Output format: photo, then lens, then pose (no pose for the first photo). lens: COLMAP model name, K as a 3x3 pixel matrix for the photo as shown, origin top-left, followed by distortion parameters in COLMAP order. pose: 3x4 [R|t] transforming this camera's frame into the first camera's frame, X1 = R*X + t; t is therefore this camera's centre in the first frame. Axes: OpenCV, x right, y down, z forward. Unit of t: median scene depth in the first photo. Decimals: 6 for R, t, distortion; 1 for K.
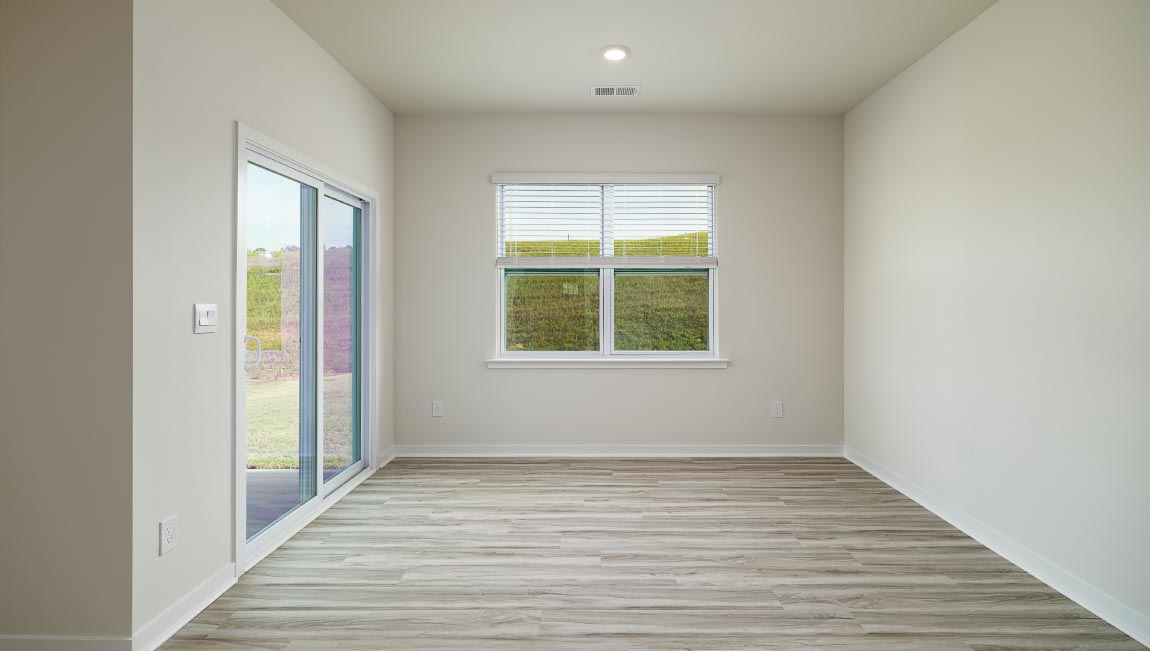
lens RADIAL K [[513.4, 0, 597.3], [0, 513.4, 296.3], [0, 0, 1]] dist [-0.001226, 0.000006]
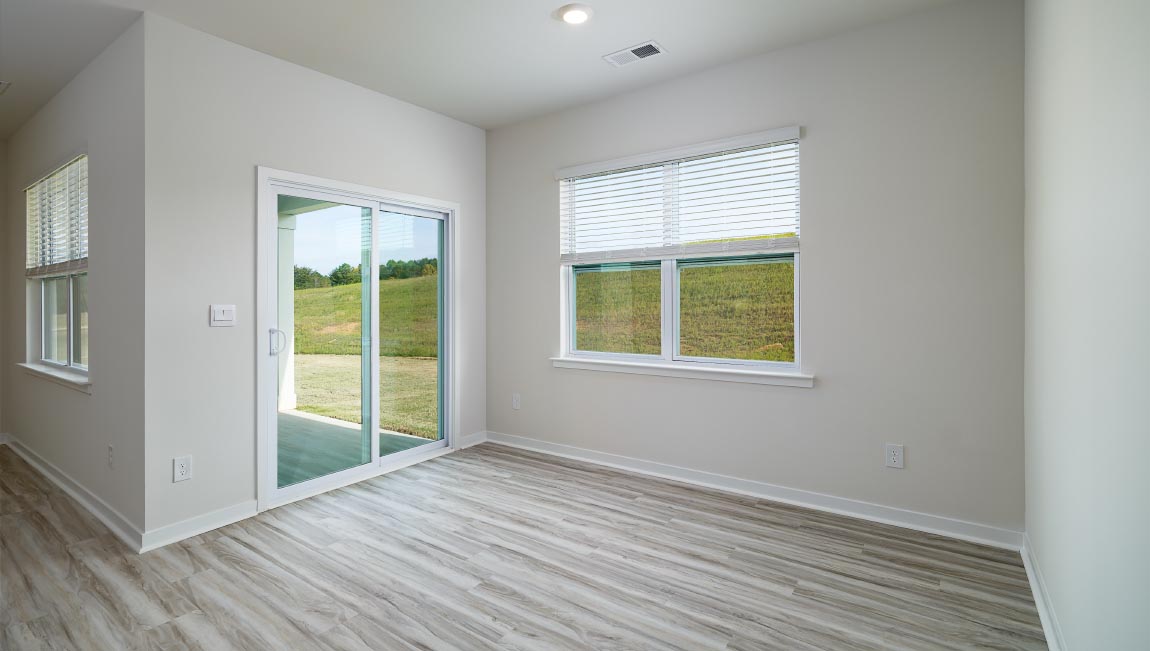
lens RADIAL K [[513.4, 0, 597.3], [0, 513.4, 296.3], [0, 0, 1]] dist [-0.001226, 0.000006]
pose [[0.823055, -0.012351, -0.567828, 0.470525], [0.016461, 0.999862, 0.002112, 0.003340], [0.567723, -0.011085, 0.823145, 0.254305]]
